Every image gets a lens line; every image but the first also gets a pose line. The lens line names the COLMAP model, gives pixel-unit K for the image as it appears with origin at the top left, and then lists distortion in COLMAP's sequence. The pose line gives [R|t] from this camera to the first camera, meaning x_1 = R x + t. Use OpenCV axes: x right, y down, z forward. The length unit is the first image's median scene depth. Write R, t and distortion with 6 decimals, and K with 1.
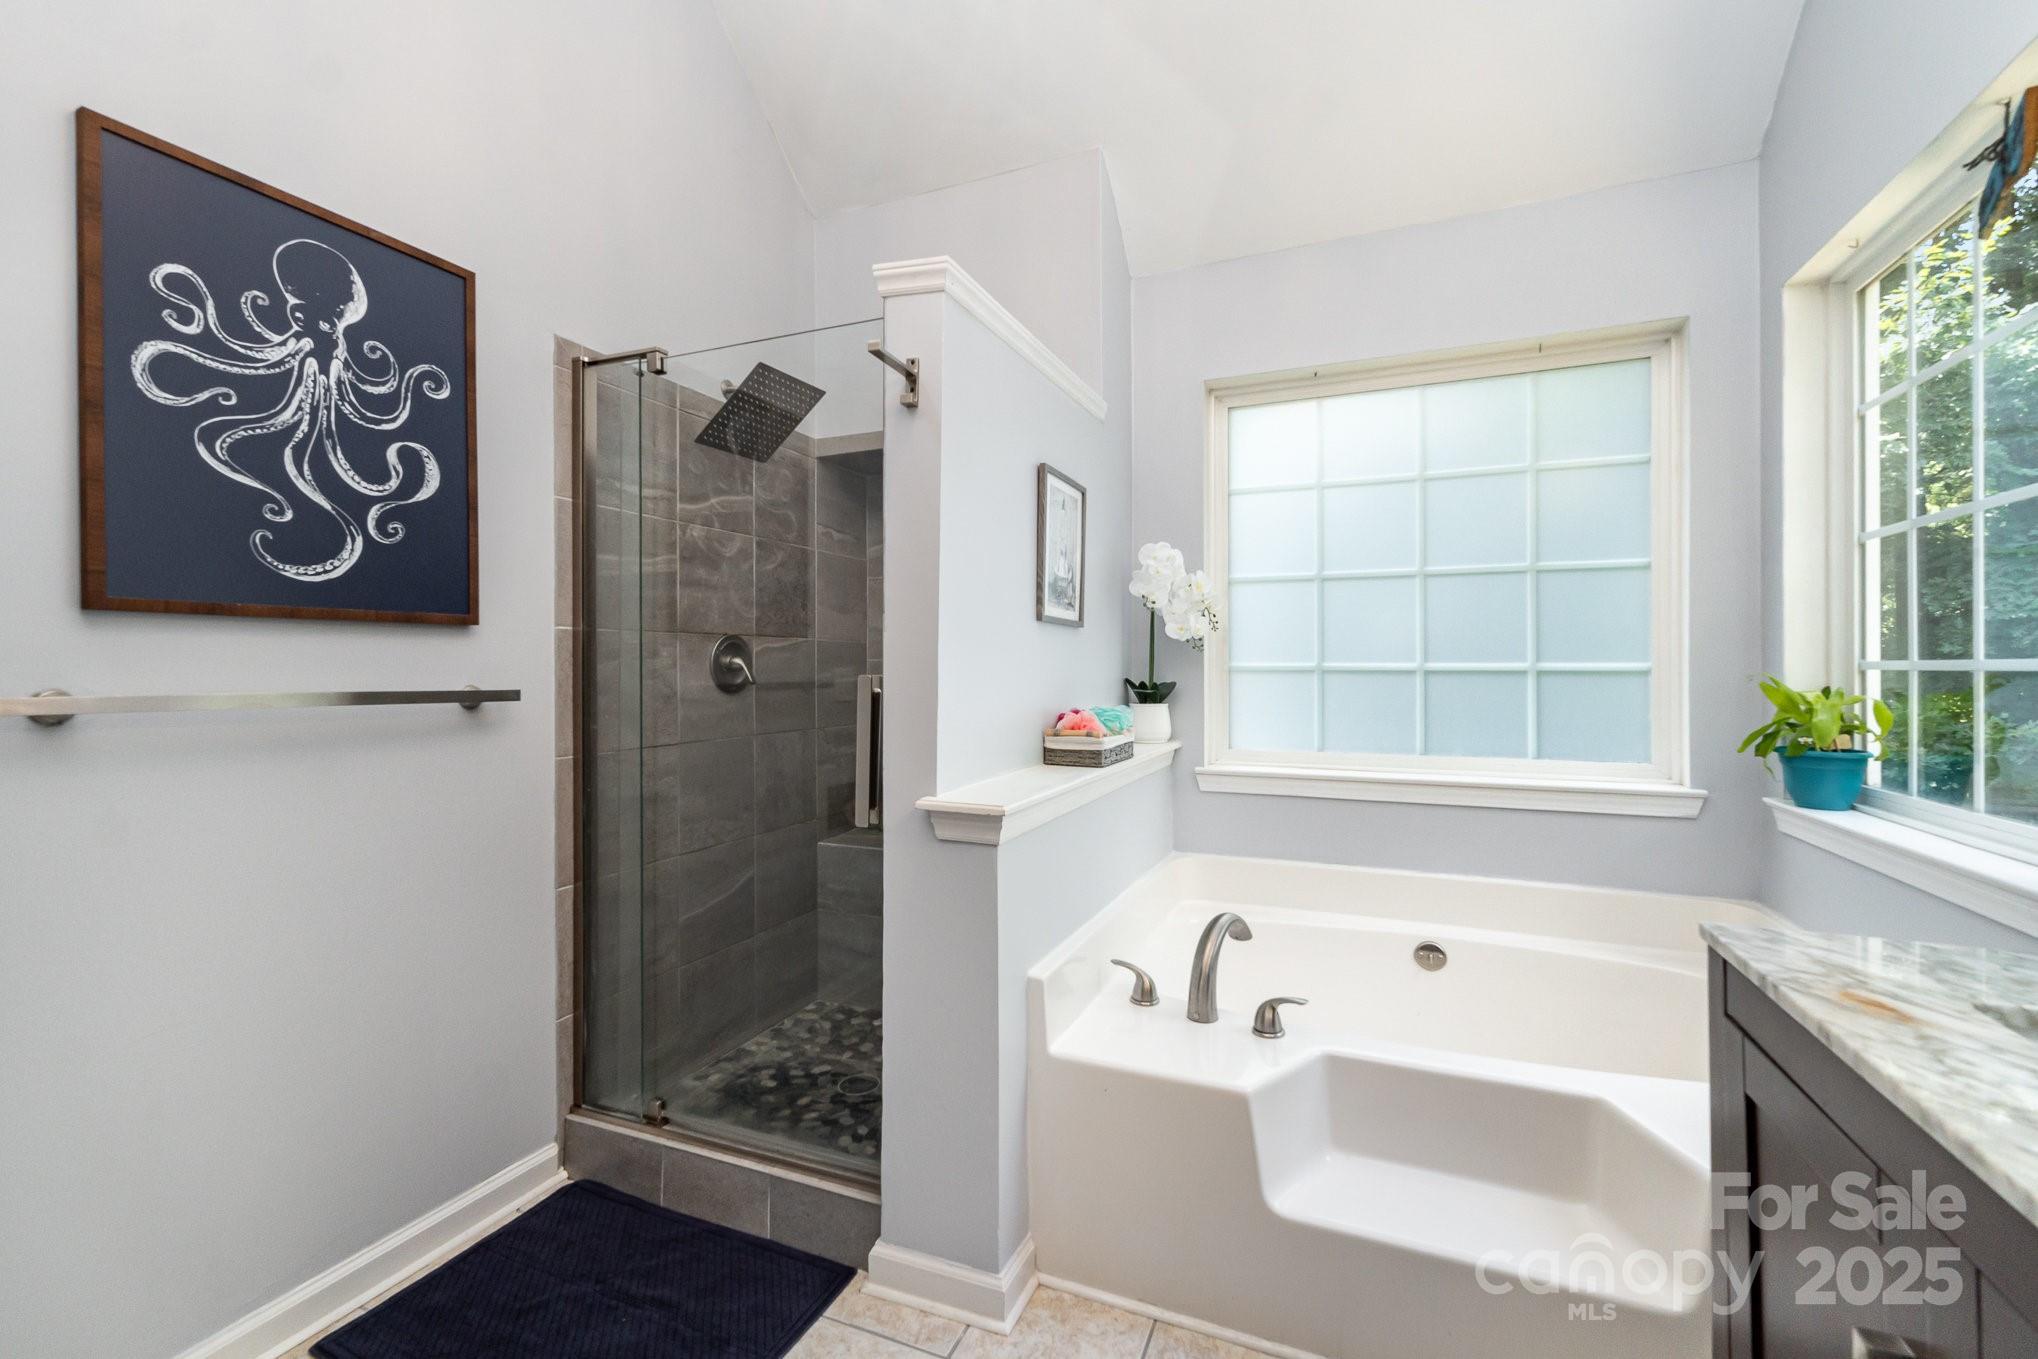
lens RADIAL K [[862.2, 0, 1023.4], [0, 862.2, 674.6], [0, 0, 1]] dist [0.009632, 0.000105]
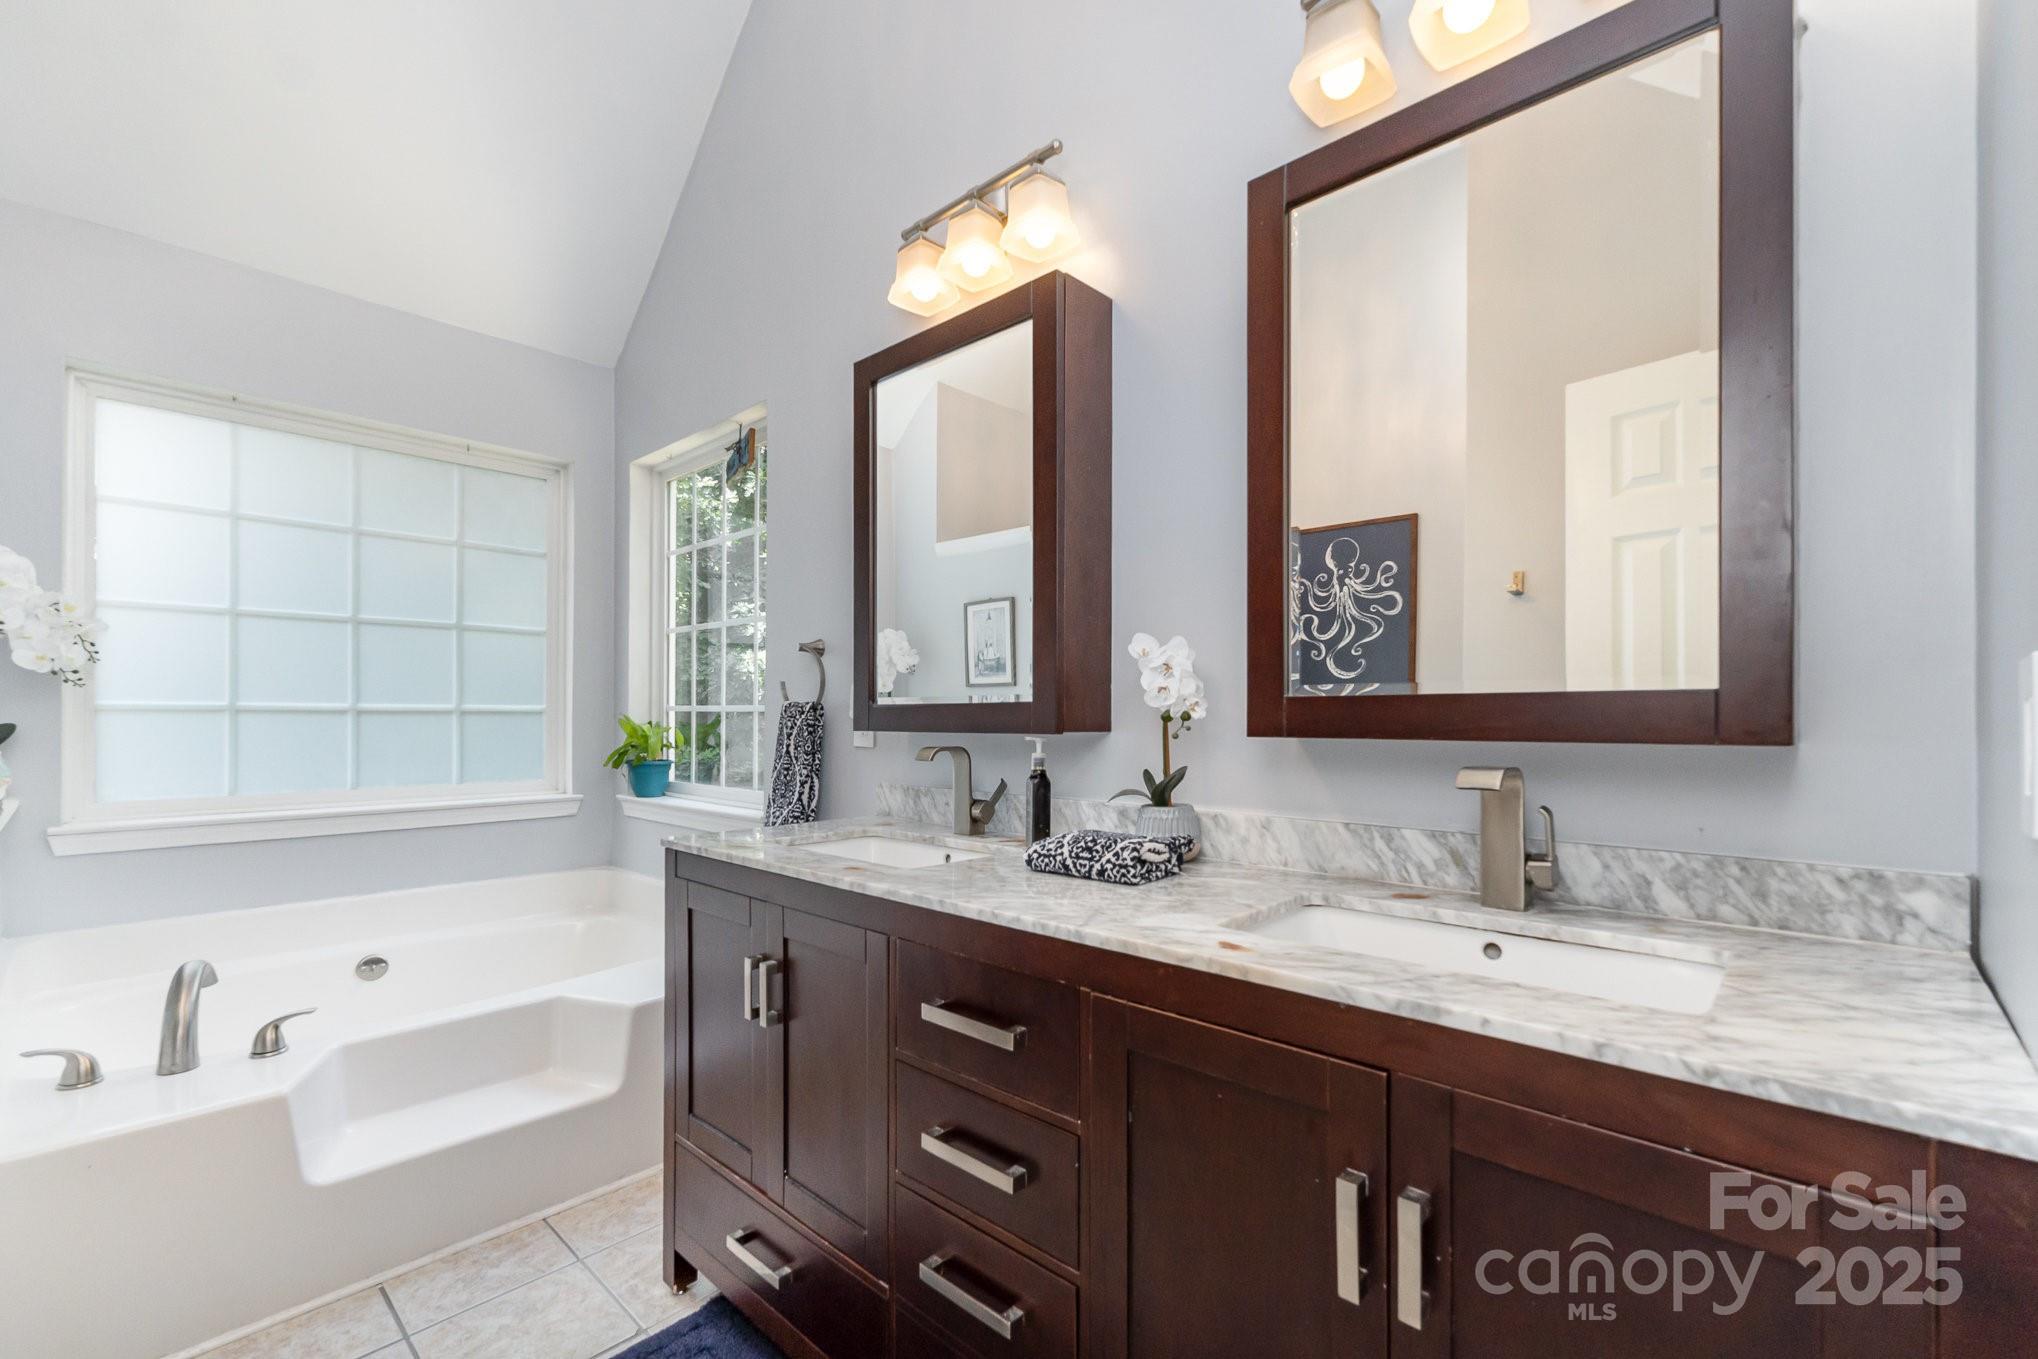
lens RADIAL K [[862.2, 0, 1023.4], [0, 862.2, 674.6], [0, 0, 1]] dist [0.009632, 0.000105]
pose [[0.344986, 0.043443, 0.937602, -0.352703], [0.000131, 0.998926, -0.046333, 0.001547], [-0.938608, 0.016107, 0.344610, -0.203418]]
